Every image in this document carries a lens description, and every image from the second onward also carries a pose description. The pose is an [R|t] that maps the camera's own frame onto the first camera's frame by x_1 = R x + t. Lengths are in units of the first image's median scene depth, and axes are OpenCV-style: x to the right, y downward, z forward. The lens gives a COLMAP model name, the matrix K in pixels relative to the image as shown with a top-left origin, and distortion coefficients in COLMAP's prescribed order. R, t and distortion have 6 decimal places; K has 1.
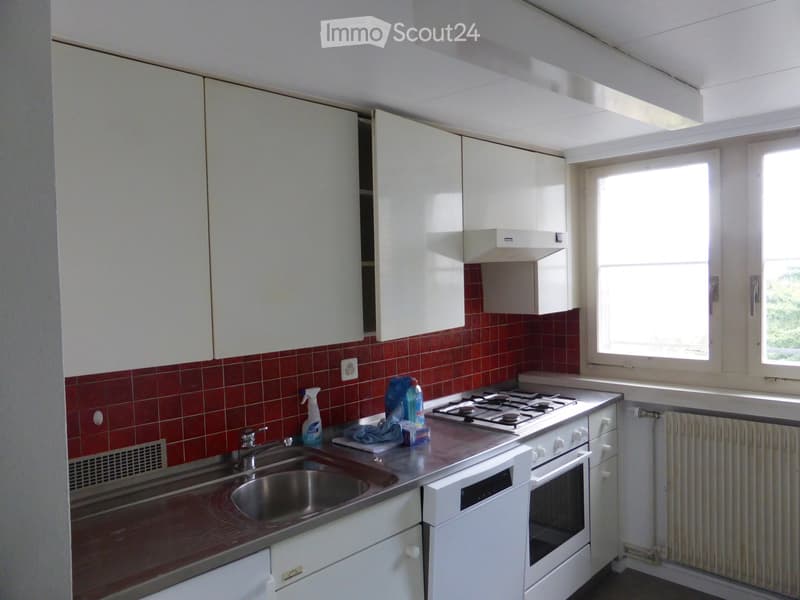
lens RADIAL K [[591.3, 0, 399.9], [0, 591.3, 309.8], [0, 0, 1]] dist [-0.029253, 0.000080]
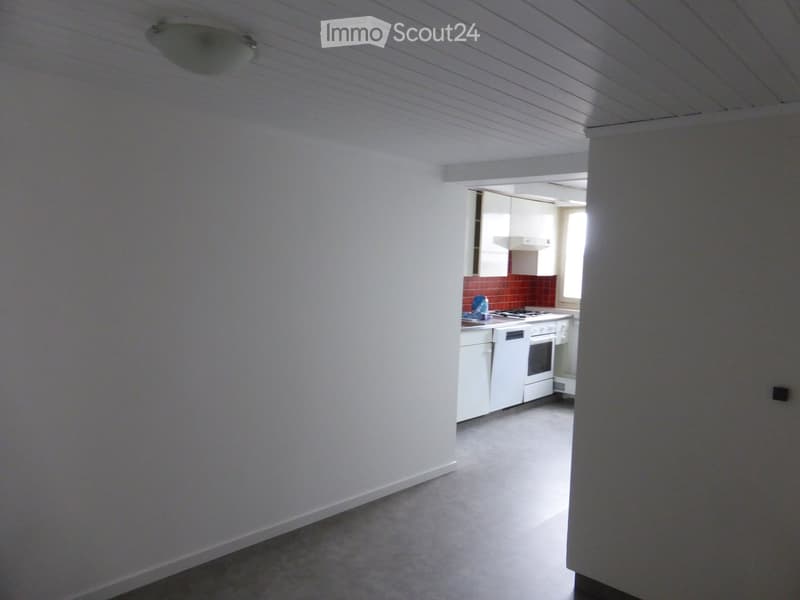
lens RADIAL K [[591.3, 0, 399.9], [0, 591.3, 309.8], [0, 0, 1]] dist [-0.029253, 0.000080]
pose [[0.997817, 0.064314, 0.014974, -0.309501], [-0.064653, 0.997634, 0.023356, 0.120150], [-0.013437, -0.024273, 0.999615, -1.228564]]
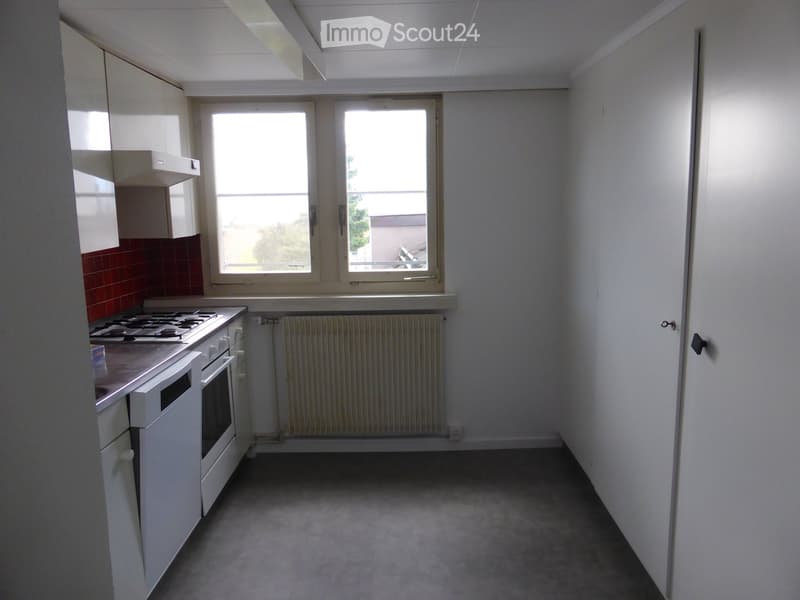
lens RADIAL K [[591.3, 0, 399.9], [0, 591.3, 309.8], [0, 0, 1]] dist [-0.029253, 0.000080]
pose [[0.716339, -0.090778, 0.691822, -0.222756], [0.029812, 0.994577, 0.099636, 0.044247], [-0.697115, -0.050748, 0.715161, -0.045592]]
